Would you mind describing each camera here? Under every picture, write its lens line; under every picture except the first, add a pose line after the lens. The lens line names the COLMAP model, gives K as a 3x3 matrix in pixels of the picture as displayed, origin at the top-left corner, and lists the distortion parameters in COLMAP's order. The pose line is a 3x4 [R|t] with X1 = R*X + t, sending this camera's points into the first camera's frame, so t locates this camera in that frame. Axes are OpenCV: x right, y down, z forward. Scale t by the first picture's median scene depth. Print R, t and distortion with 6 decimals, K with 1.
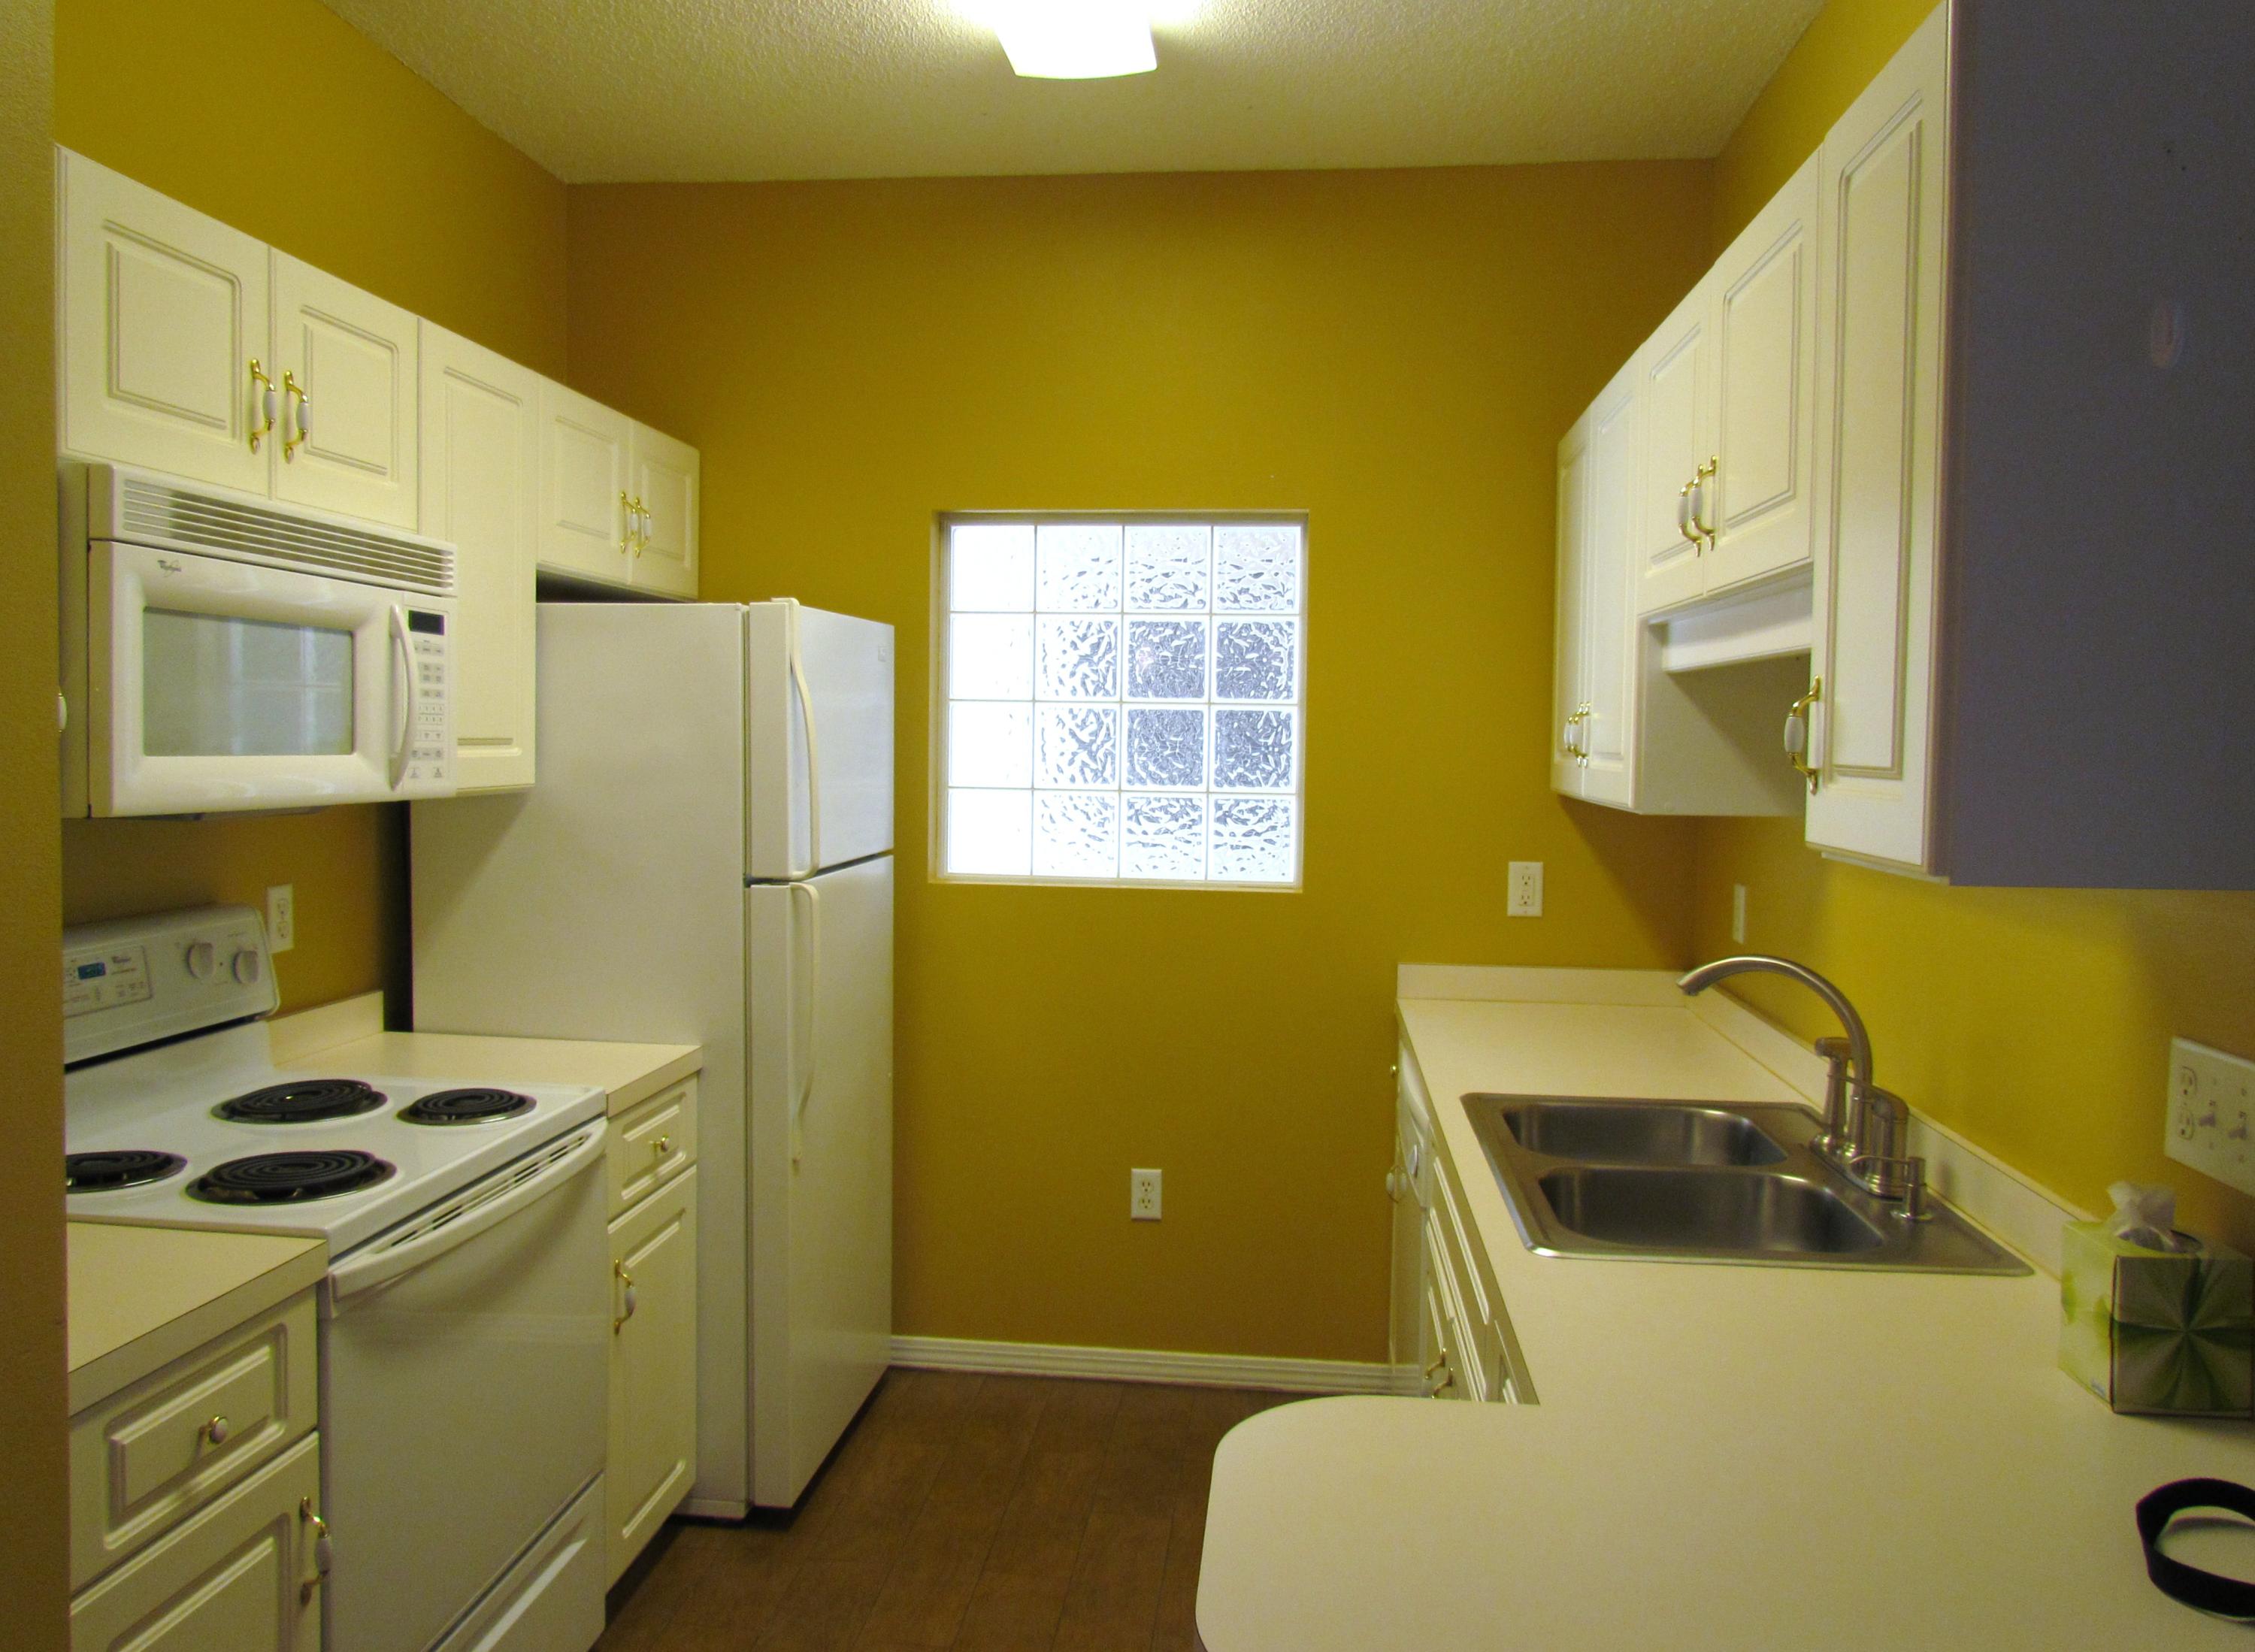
lens RADIAL K [[1637.5, 0, 1128.5], [0, 1637.5, 833.4], [0, 0, 1]] dist [-0.034410, 0.006349]
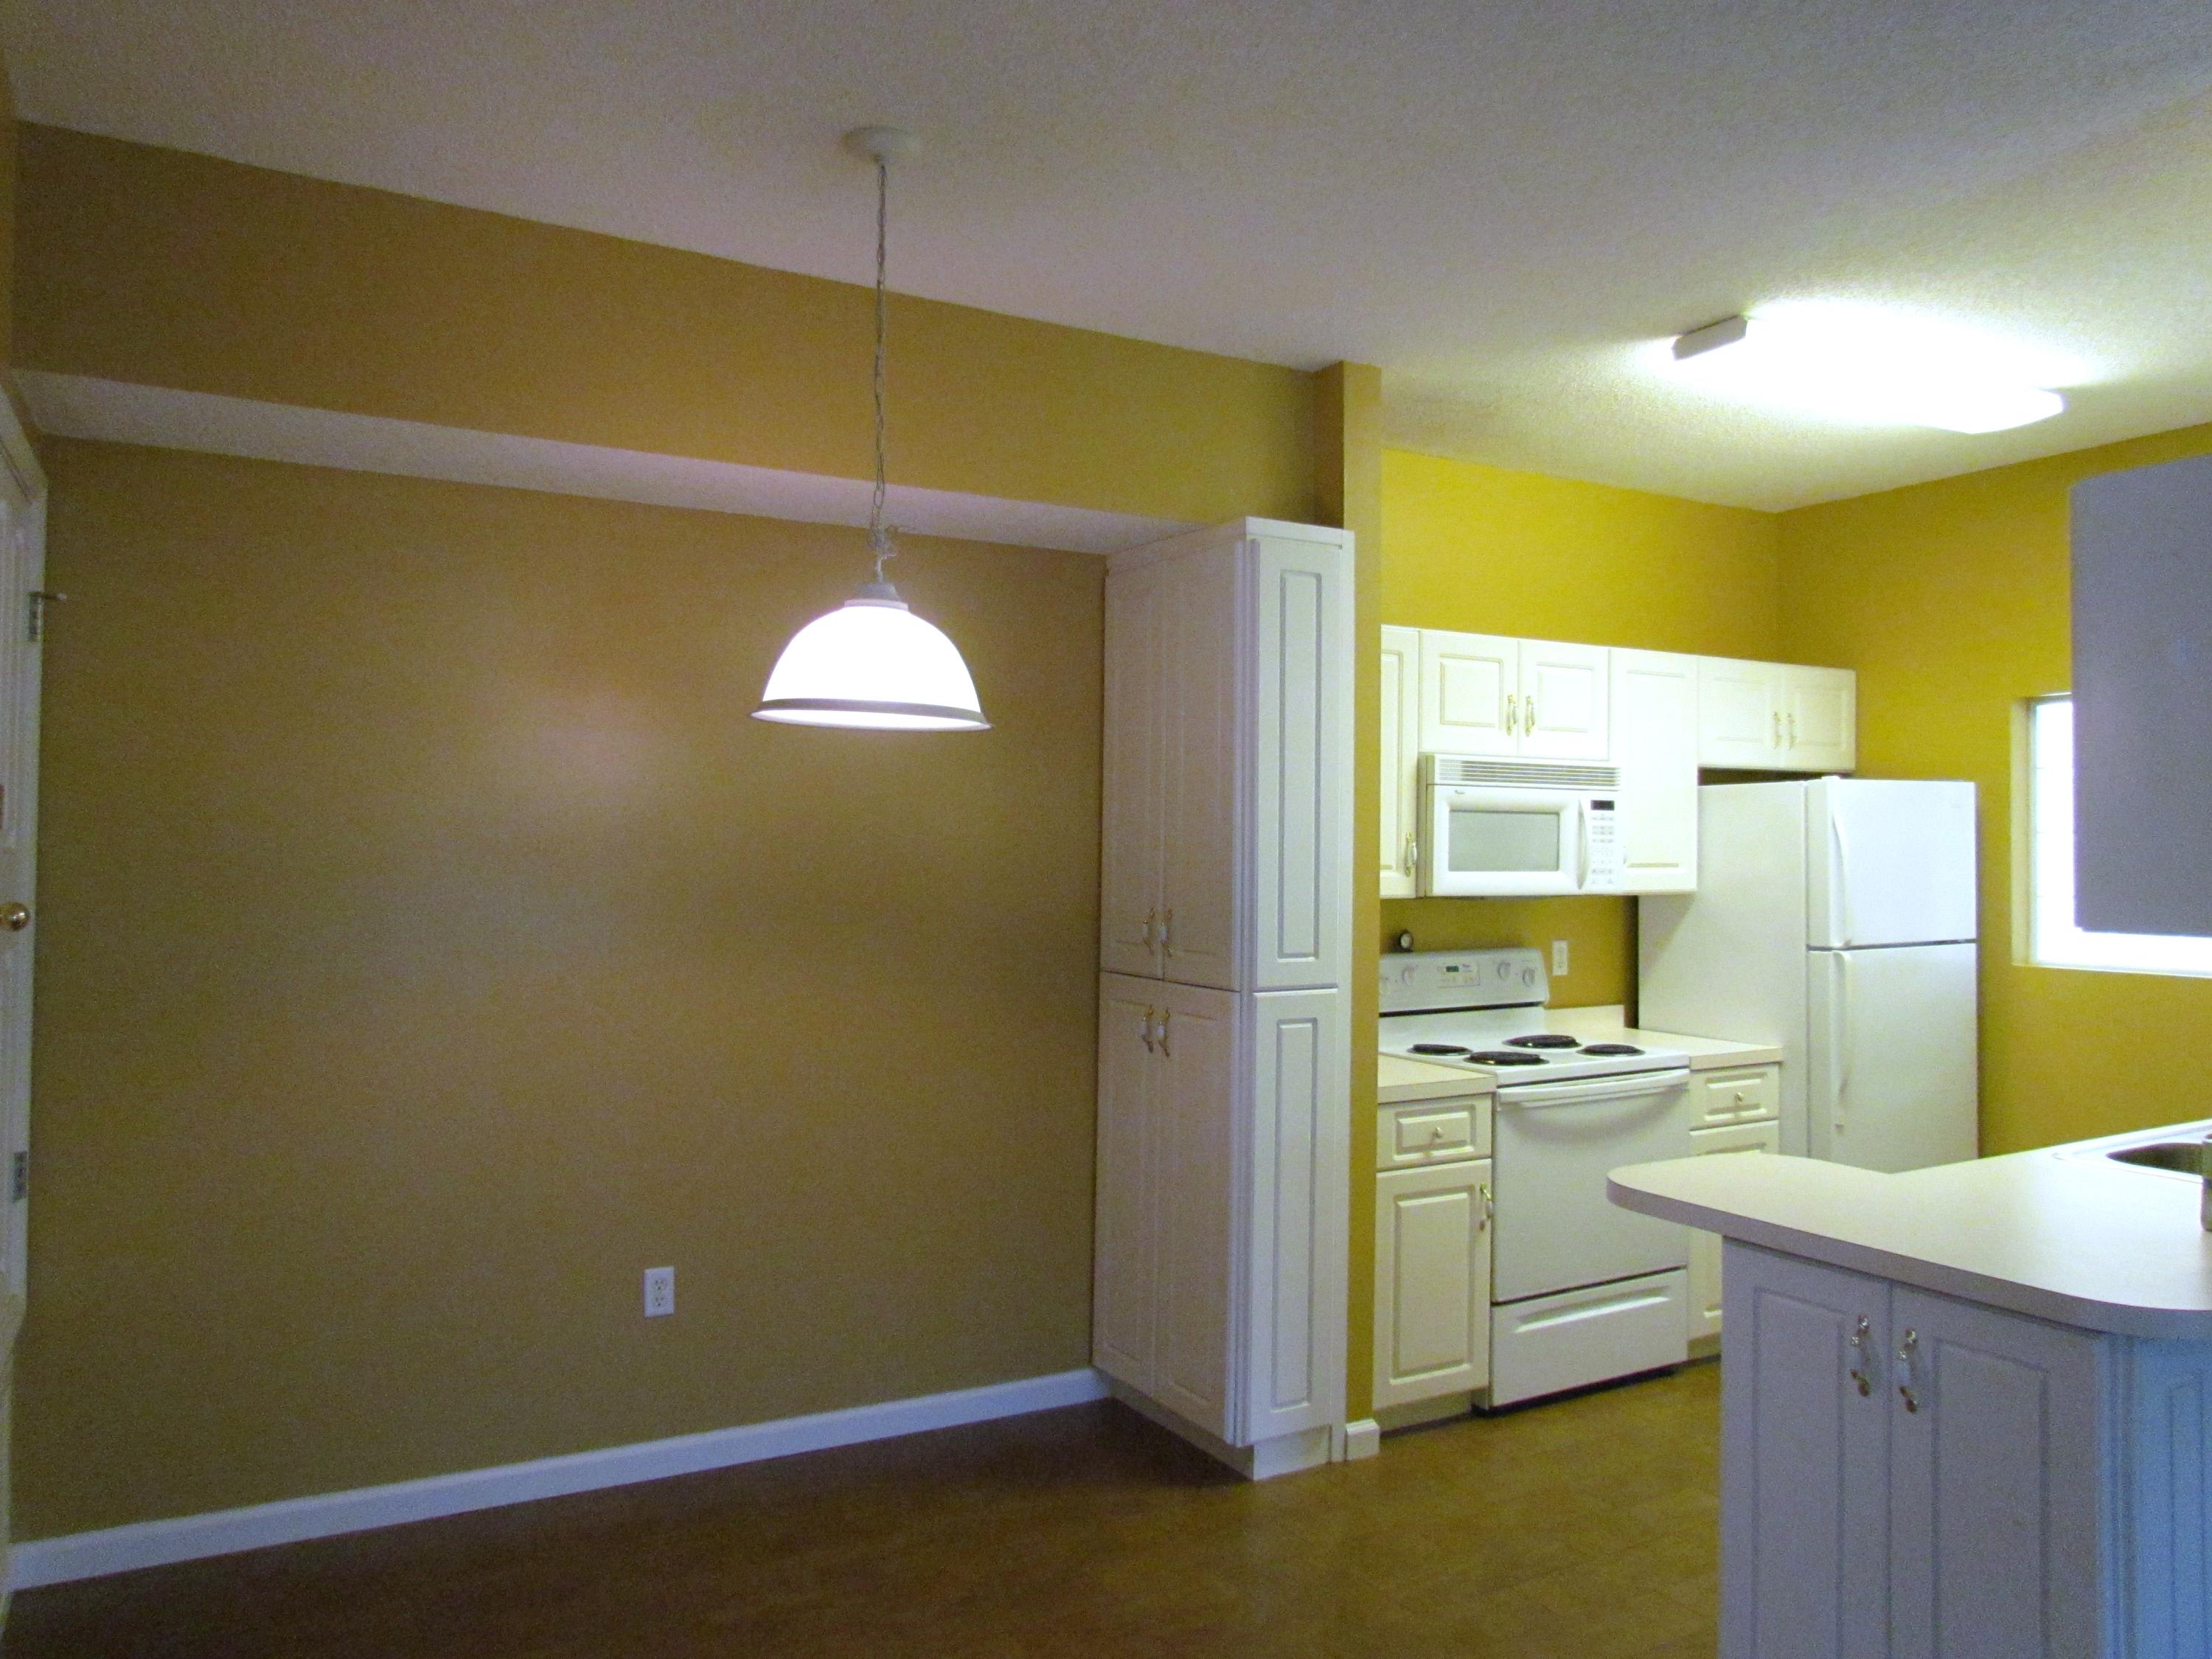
lens RADIAL K [[1542.1, 0, 1106.0], [0, 1542.1, 829.5], [0, 0, 1]] dist [-0.000880, -0.000397]
pose [[0.587184, -0.026278, -0.809027, 0.763027], [-0.039202, 0.997377, -0.060848, 0.039486], [0.808504, 0.067444, 0.584614, -0.609158]]
